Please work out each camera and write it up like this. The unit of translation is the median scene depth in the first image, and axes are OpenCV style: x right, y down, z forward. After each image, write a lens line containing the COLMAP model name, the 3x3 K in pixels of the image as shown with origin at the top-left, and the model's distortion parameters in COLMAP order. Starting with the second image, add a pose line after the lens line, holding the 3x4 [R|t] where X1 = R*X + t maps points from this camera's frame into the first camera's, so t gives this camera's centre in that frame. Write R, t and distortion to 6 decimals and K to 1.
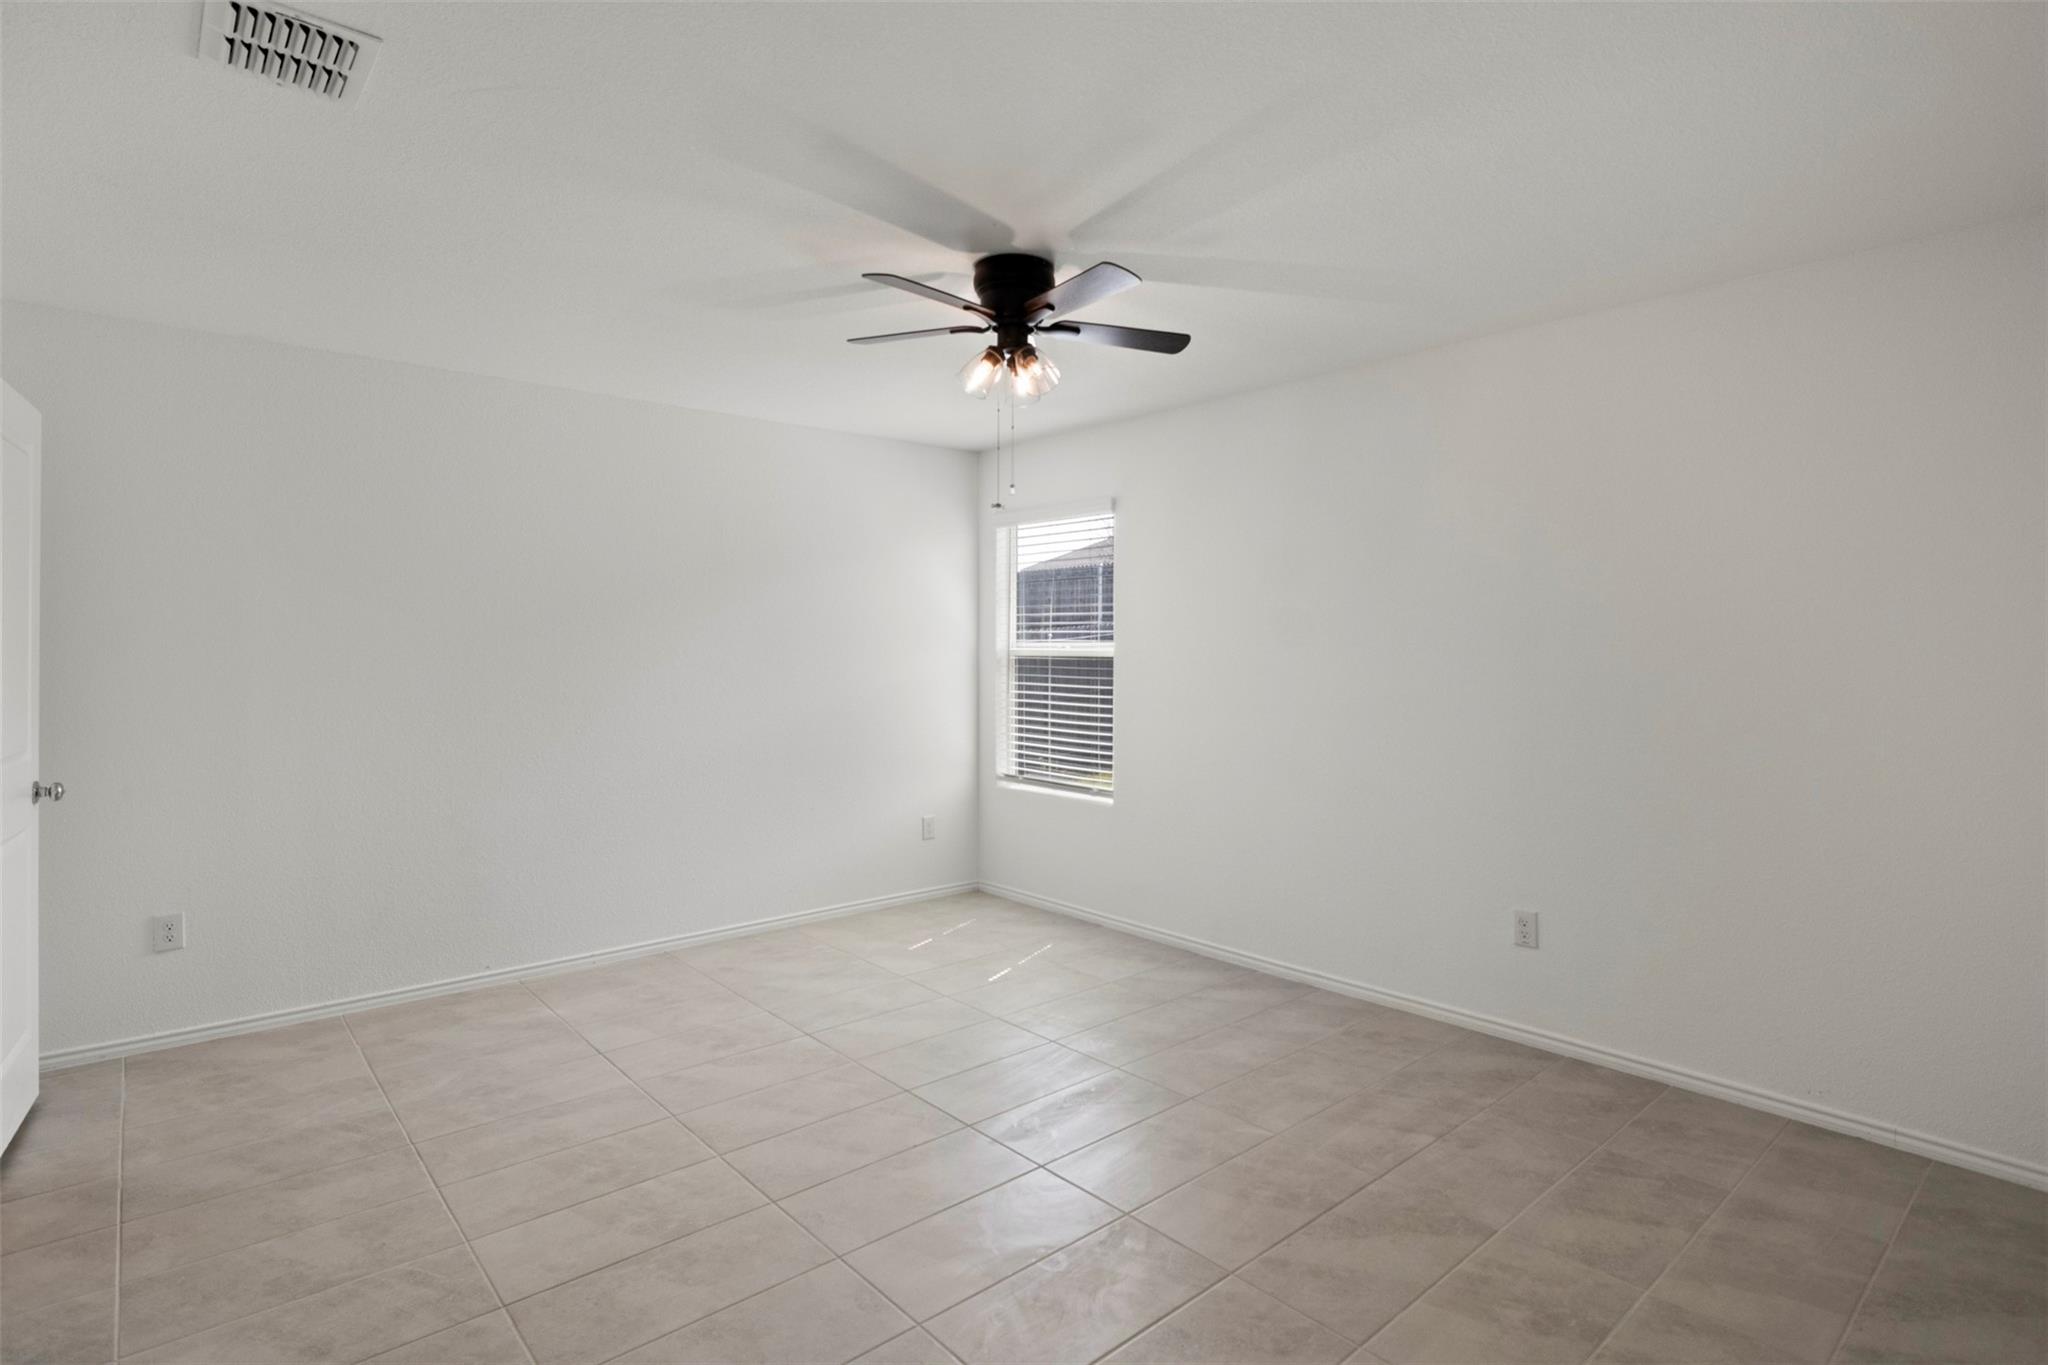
lens RADIAL K [[1030.6, 0, 1025.1], [0, 1030.6, 662.8], [0, 0, 1]] dist [-0.019303, -0.000294]
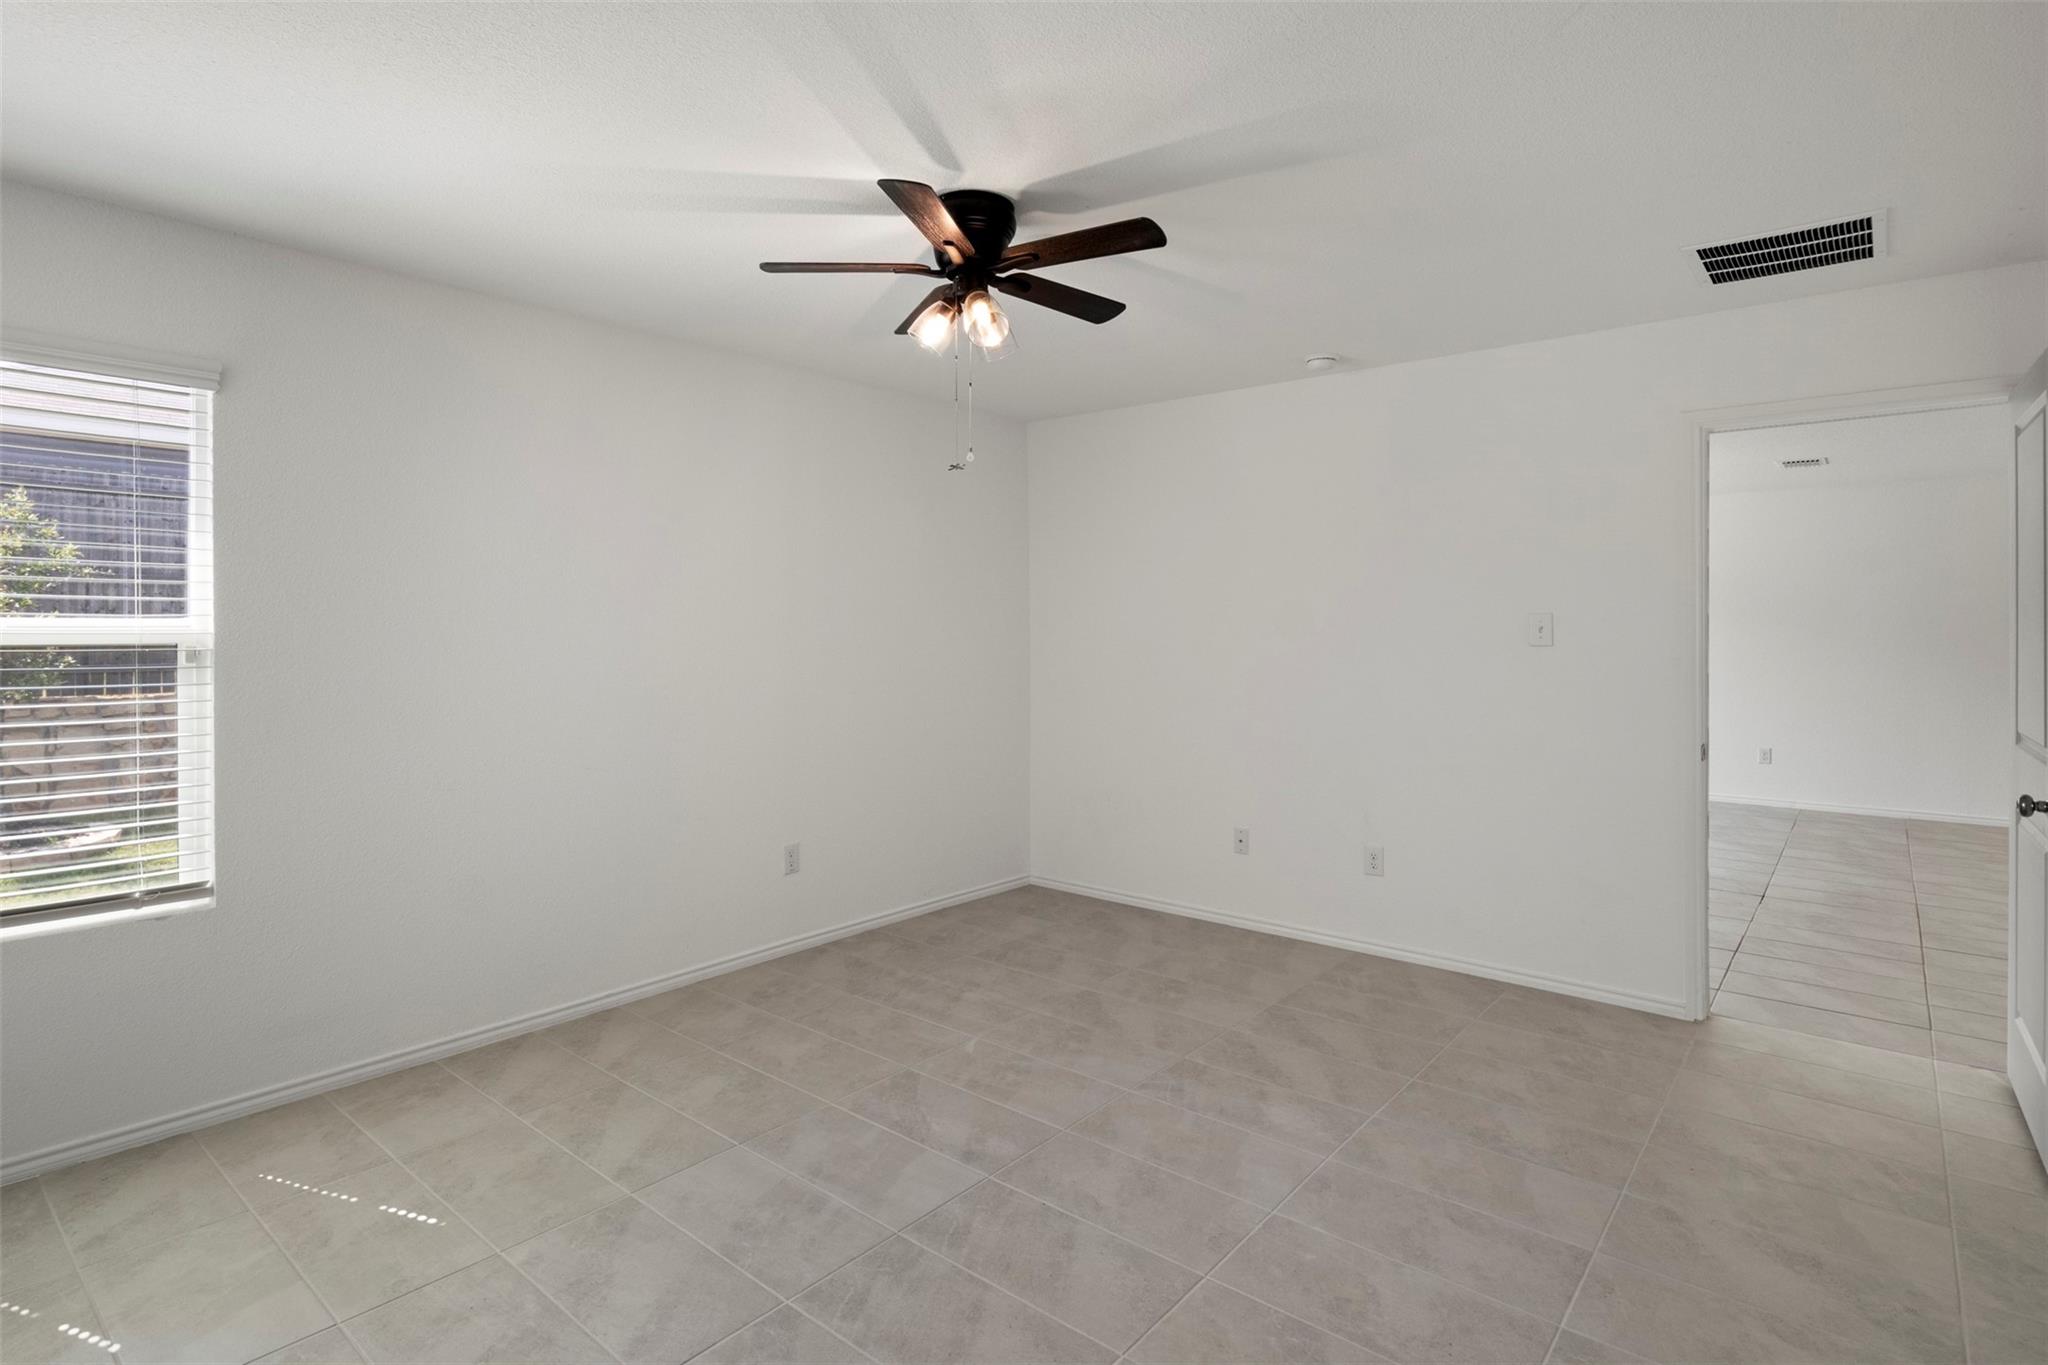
lens RADIAL K [[1030.6, 0, 1027.3], [0, 1030.6, 633.3], [0, 0, 1]] dist [-0.019303, -0.000294]
pose [[-0.159709, -0.007297, 0.987137, -0.849217], [0.015443, 0.999832, 0.009890, -0.016708], [-0.987043, 0.016824, -0.159570, 1.020009]]
